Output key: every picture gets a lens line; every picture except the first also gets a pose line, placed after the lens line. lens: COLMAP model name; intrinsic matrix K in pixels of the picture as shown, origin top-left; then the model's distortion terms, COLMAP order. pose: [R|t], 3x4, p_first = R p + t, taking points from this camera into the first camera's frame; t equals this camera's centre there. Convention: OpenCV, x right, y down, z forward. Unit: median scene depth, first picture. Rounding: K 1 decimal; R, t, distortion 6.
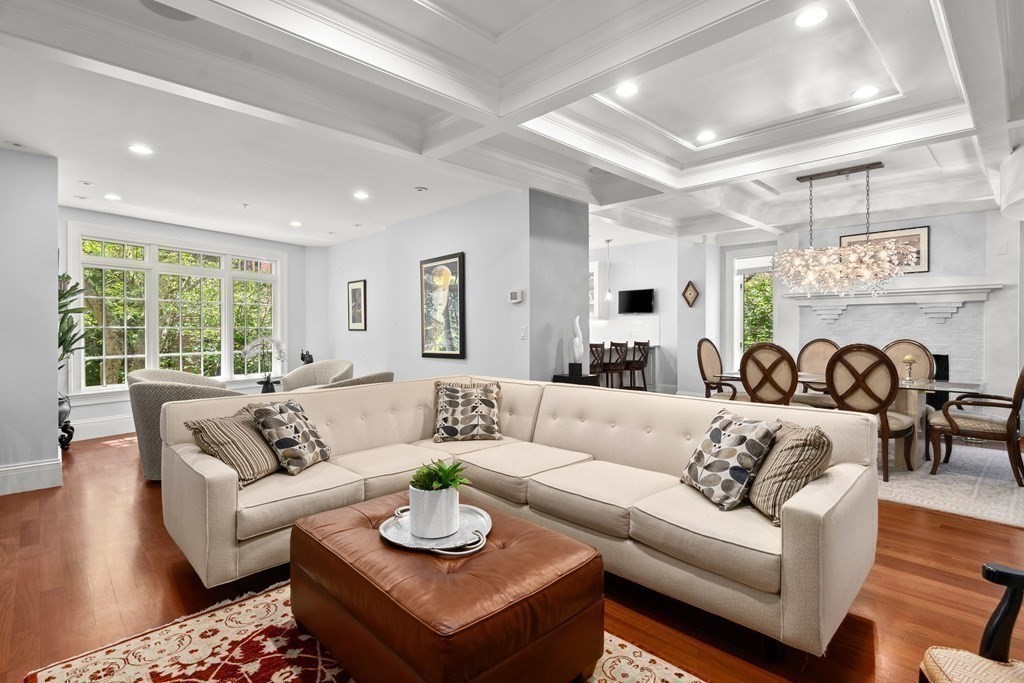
lens RADIAL K [[468.5, 0, 513.9], [0, 468.5, 333.6], [0, 0, 1]] dist [-0.002925, -0.001276]
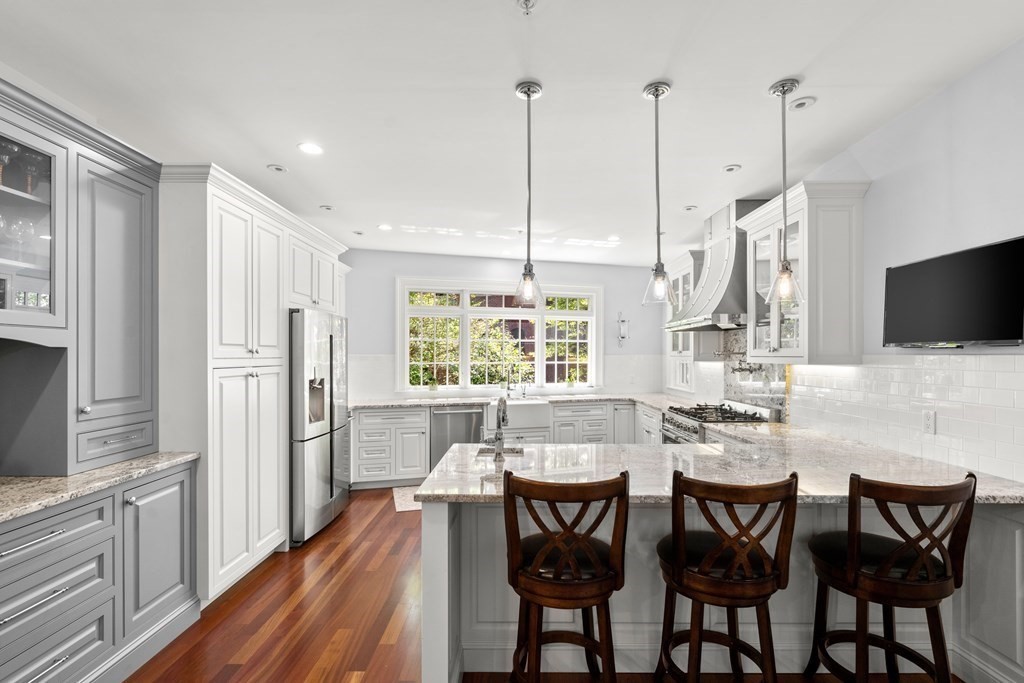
lens RADIAL K [[468.5, 0, 513.4], [0, 468.5, 350.8], [0, 0, 1]] dist [-0.002925, -0.001276]
pose [[0.706124, 0.001683, -0.708087, 0.439273], [-0.016004, 0.999780, -0.013584, -0.052046], [0.707908, 0.020924, 0.705995, 1.050320]]
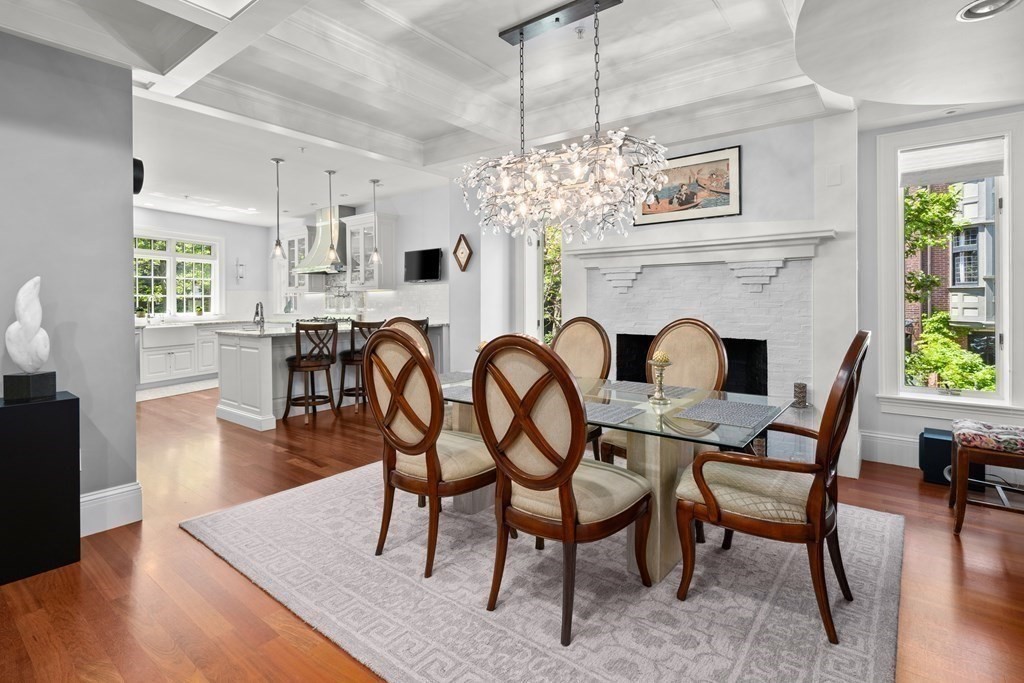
lens RADIAL K [[468.5, 0, 505.4], [0, 468.5, 303.3], [0, 0, 1]] dist [-0.002925, -0.001276]
pose [[0.990910, -0.003760, 0.134476, 0.467642], [0.004598, 0.999972, -0.005917, -0.003671], [-0.134450, 0.006481, 0.990899, 0.386989]]
